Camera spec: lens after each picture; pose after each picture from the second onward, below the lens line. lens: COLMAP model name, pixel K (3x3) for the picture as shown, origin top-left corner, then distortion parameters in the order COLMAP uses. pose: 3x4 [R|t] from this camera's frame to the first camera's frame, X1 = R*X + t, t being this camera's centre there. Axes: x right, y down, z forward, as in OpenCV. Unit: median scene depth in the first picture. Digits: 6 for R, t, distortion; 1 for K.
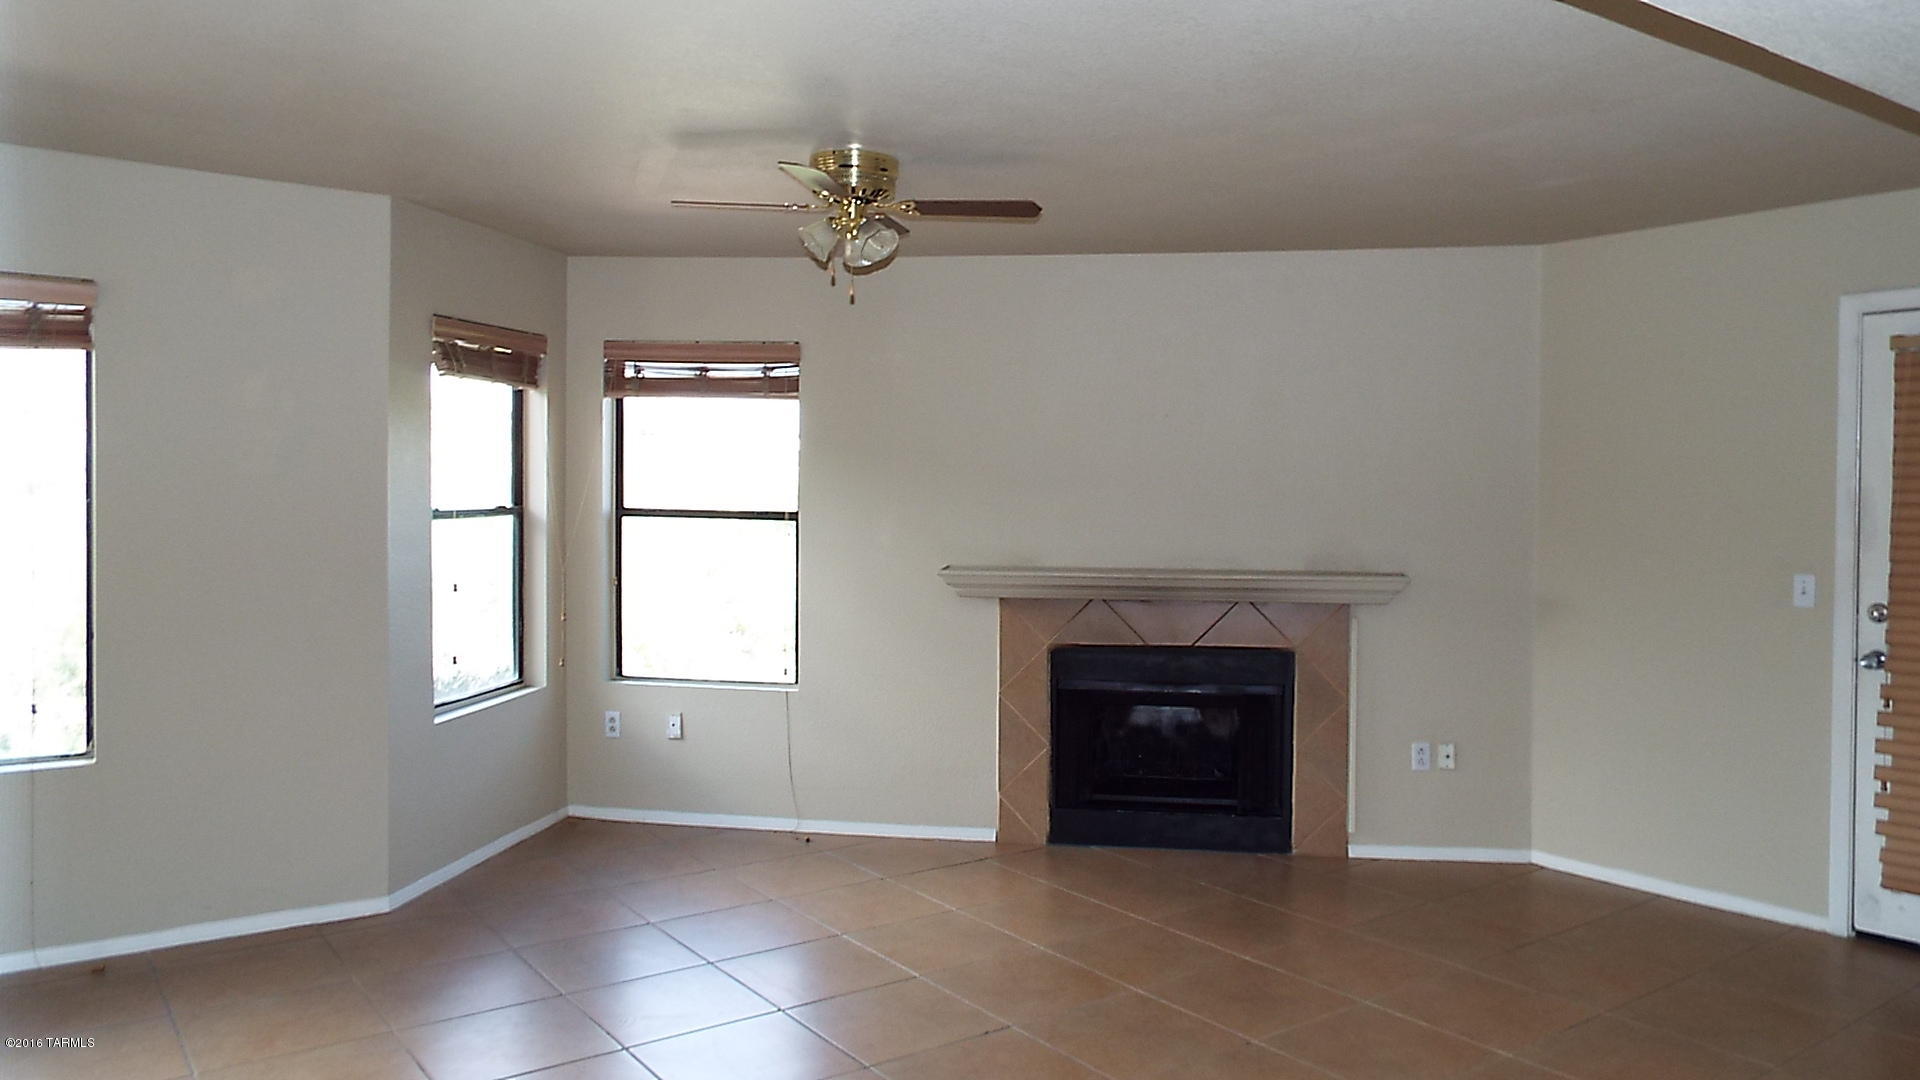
lens RADIAL K [[1383.5, 0, 960.0], [0, 1383.5, 540.0], [0, 0, 1]] dist [-0.002360, 0.001591]
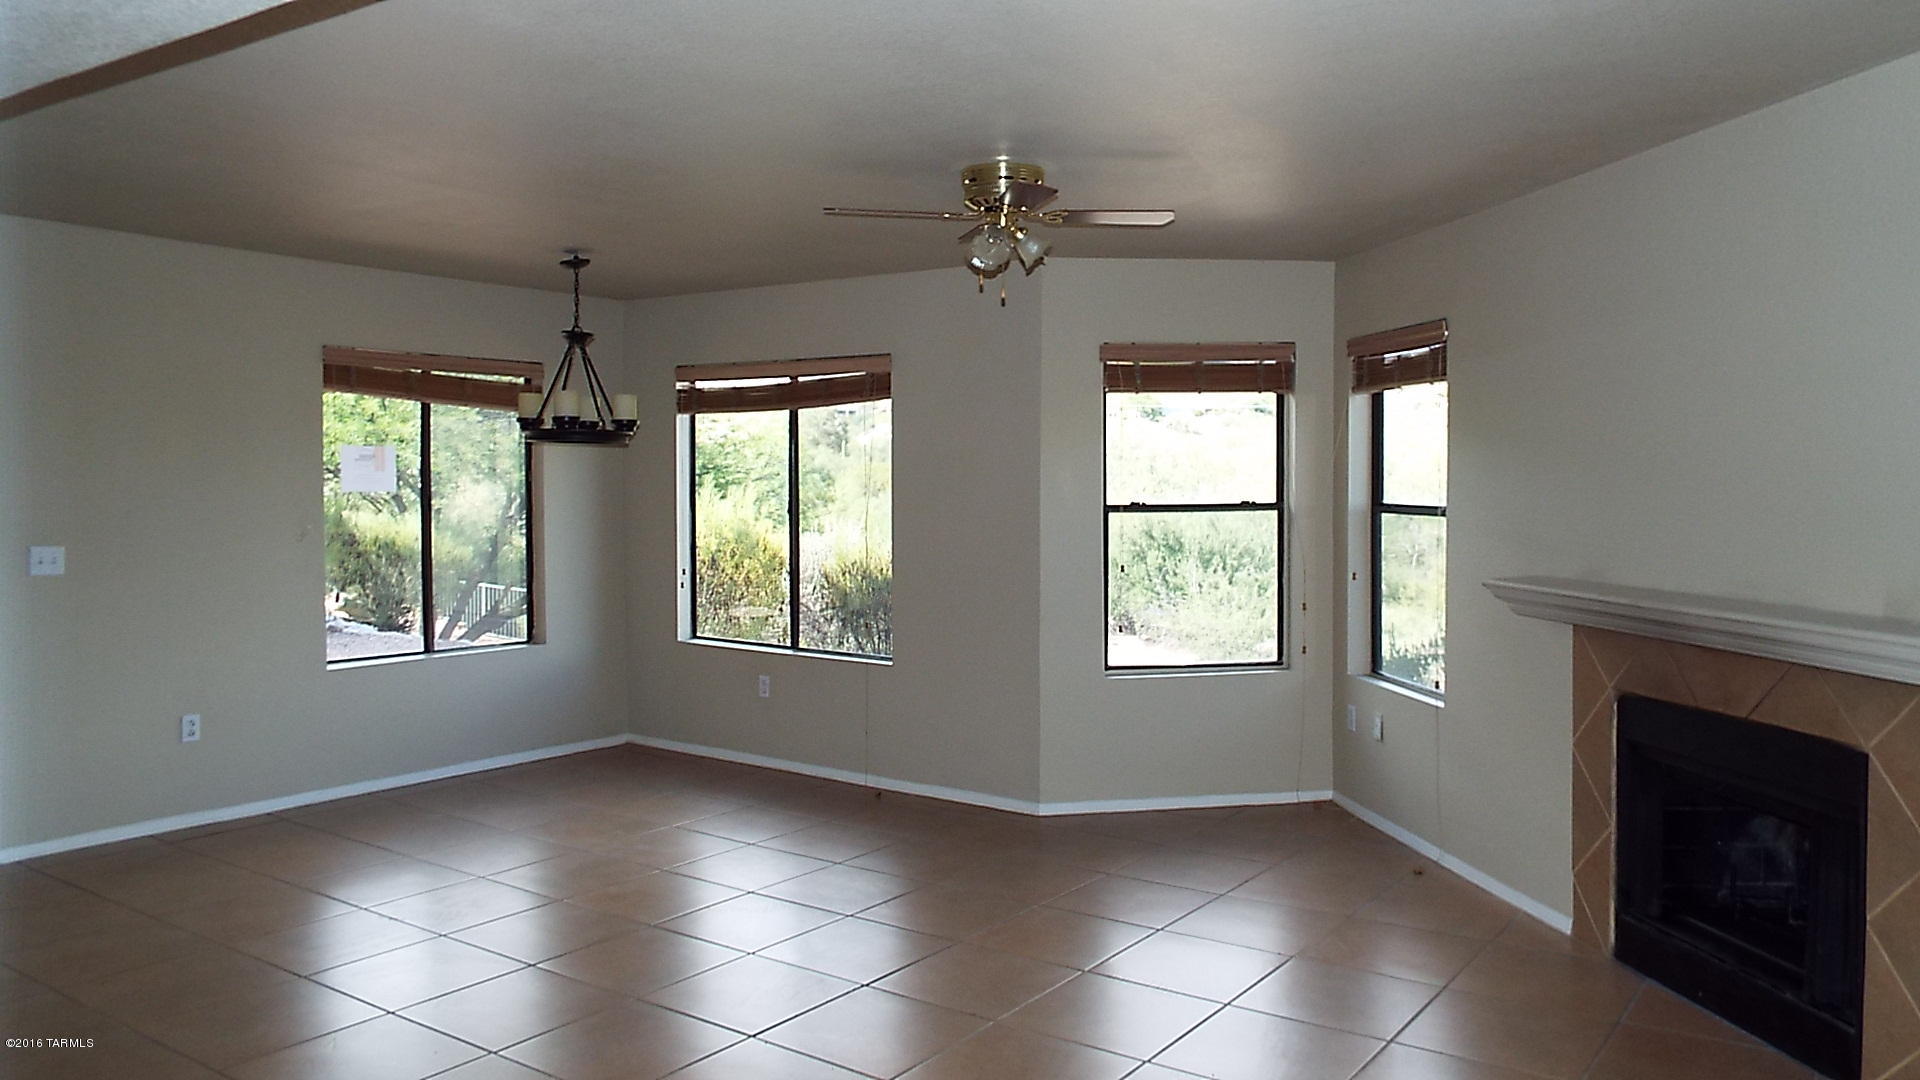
lens RADIAL K [[1419.3, 0, 1028.8], [0, 1419.3, 541.6], [0, 0, 1]] dist [0.001195, 0.000026]
pose [[0.342132, 0.030159, -0.939168, 0.691465], [-0.032685, 0.999262, 0.020182, -0.009486], [0.939083, 0.023792, 0.342865, 0.454405]]
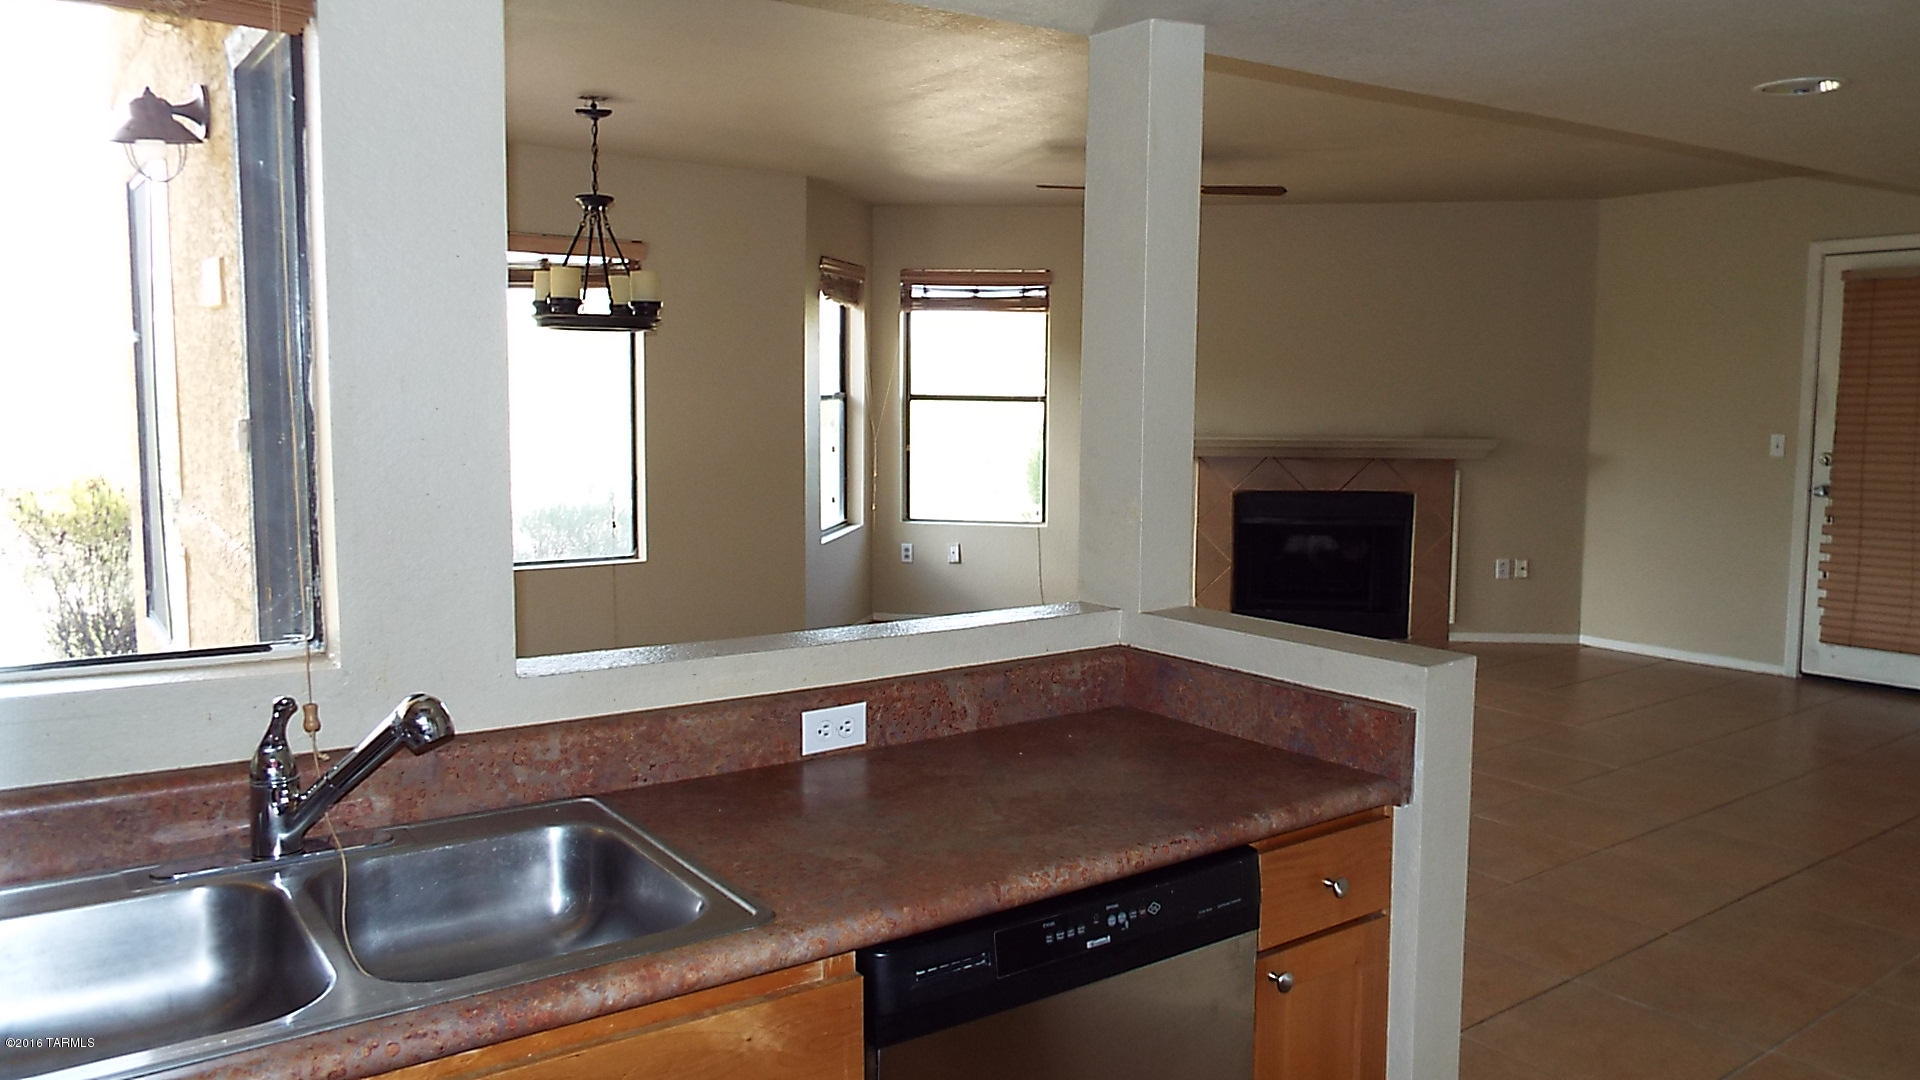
lens RADIAL K [[1383.5, 0, 960.0], [0, 1383.5, 540.0], [0, 0, 1]] dist [-0.002360, 0.001591]
pose [[0.999960, -0.004173, -0.007948, -0.203688], [0.004776, 0.996989, 0.077400, 0.016049], [0.007601, -0.077435, 0.996968, -0.395632]]
